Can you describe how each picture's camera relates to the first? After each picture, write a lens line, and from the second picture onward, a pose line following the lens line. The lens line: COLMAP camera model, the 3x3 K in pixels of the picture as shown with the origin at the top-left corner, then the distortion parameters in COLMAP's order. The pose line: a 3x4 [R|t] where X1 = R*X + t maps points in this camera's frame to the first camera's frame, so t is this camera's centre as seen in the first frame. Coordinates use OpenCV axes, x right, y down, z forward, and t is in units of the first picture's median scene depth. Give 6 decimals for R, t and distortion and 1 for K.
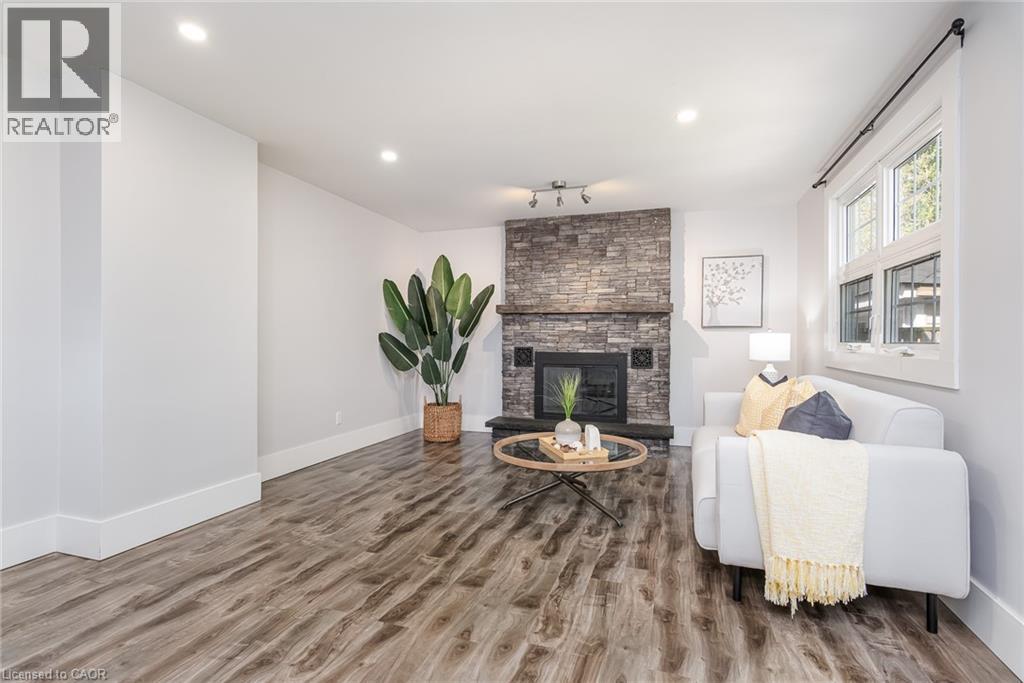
lens RADIAL K [[493.0, 0, 514.2], [0, 493.0, 343.3], [0, 0, 1]] dist [0.002648, -0.000673]
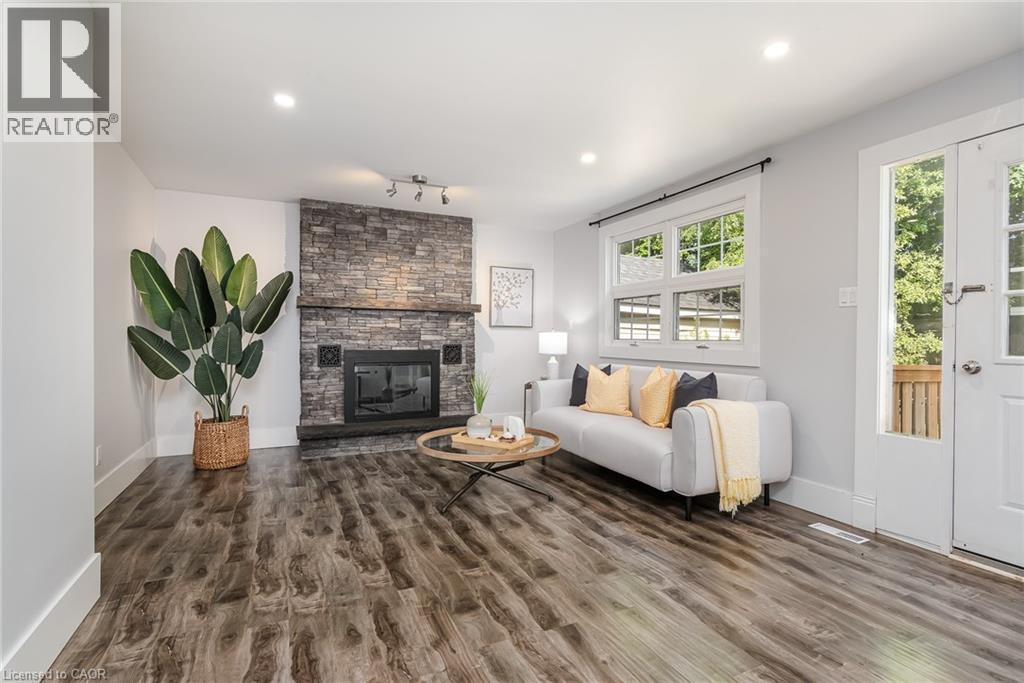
lens RADIAL K [[493.0, 0, 507.6], [0, 493.0, 340.7], [0, 0, 1]] dist [0.002648, -0.000673]
pose [[0.725265, -0.002328, 0.688466, -0.459065], [0.001490, 0.999997, 0.001812, -0.001292], [-0.688468, -0.000288, 0.725266, 0.165174]]
